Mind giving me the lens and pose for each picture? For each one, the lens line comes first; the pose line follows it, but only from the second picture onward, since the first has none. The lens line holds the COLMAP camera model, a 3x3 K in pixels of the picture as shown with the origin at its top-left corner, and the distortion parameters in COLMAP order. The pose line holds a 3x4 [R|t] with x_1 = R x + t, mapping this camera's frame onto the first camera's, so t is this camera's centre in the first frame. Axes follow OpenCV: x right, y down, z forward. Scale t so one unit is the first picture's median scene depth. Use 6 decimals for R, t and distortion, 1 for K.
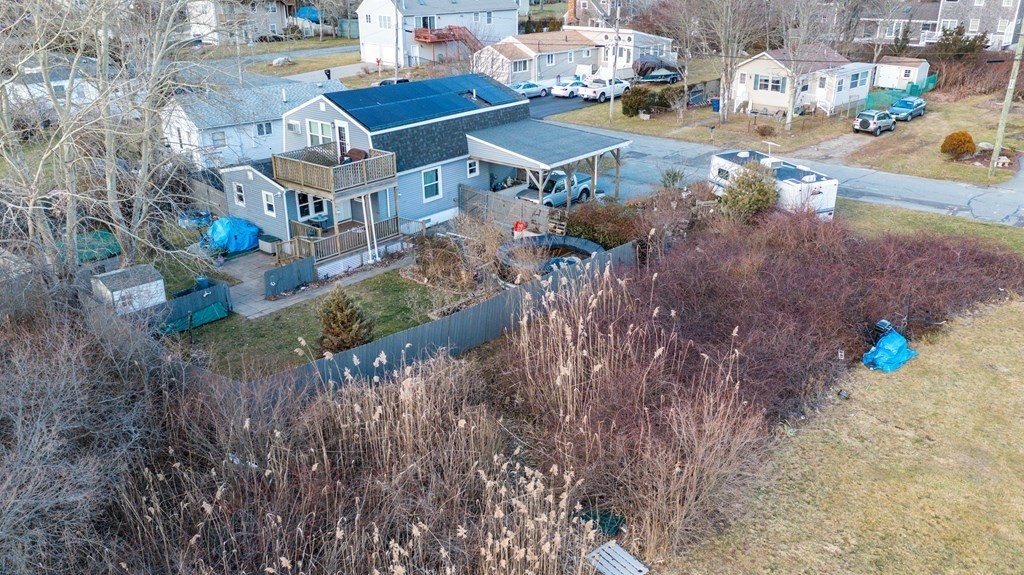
lens RADIAL K [[810.2, 0, 512.0], [0, 810.2, 287.5], [0, 0, 1]] dist [-0.000177, 0.003849]
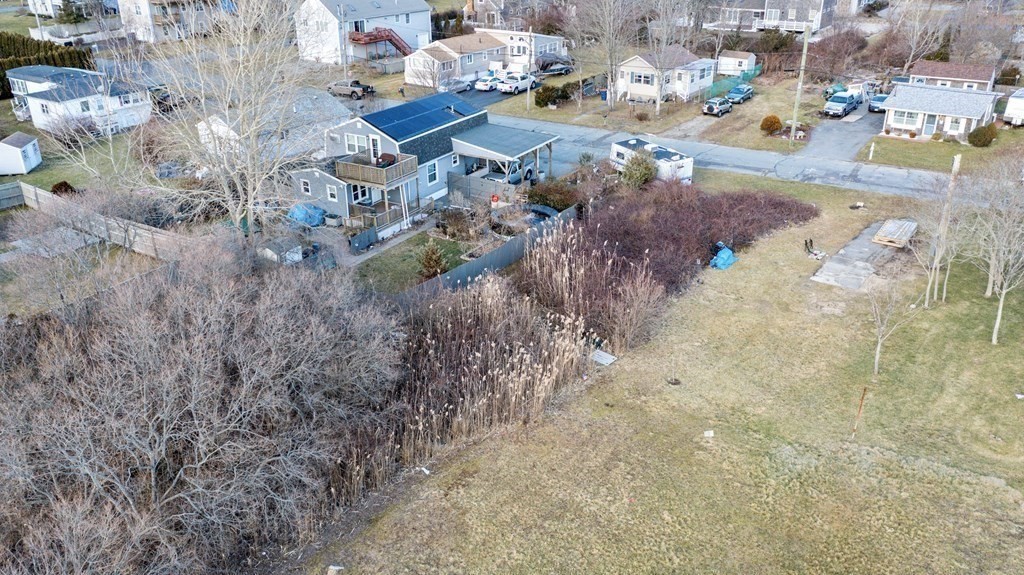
lens RADIAL K [[810.2, 0, 512.0], [0, 810.2, 287.5], [0, 0, 1]] dist [-0.000177, 0.003849]
pose [[0.986589, -0.071235, 0.146859, -0.179960], [0.063800, 0.996461, 0.054736, 0.008737], [-0.150238, -0.044632, 0.987642, -0.476104]]
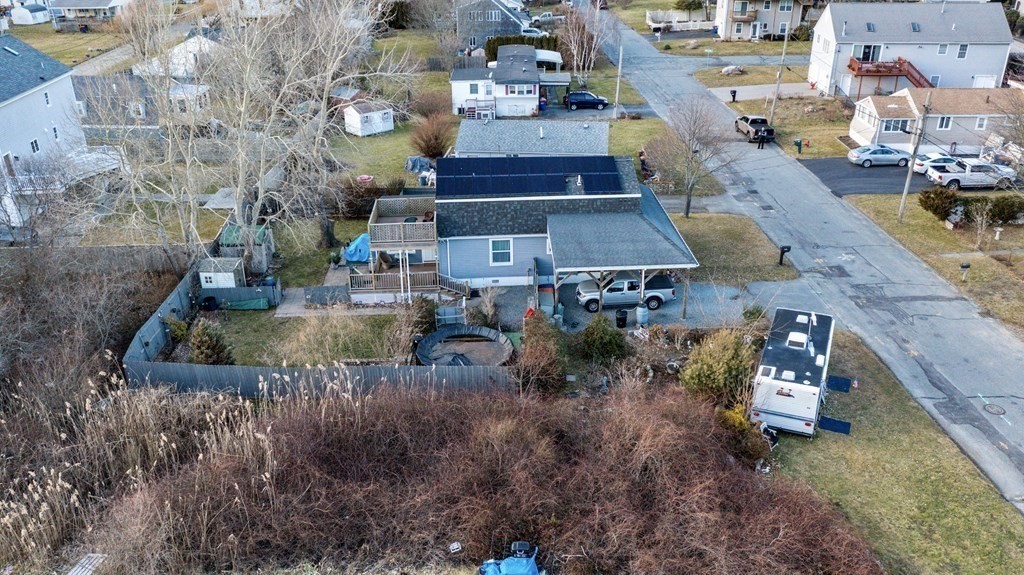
lens RADIAL K [[810.2, 0, 512.0], [0, 810.2, 287.5], [0, 0, 1]] dist [-0.000177, 0.003849]
pose [[0.684370, 0.312924, -0.658571, 0.642578], [-0.269753, 0.947799, 0.170032, -0.264645], [0.677400, 0.061287, 0.733057, 0.176246]]
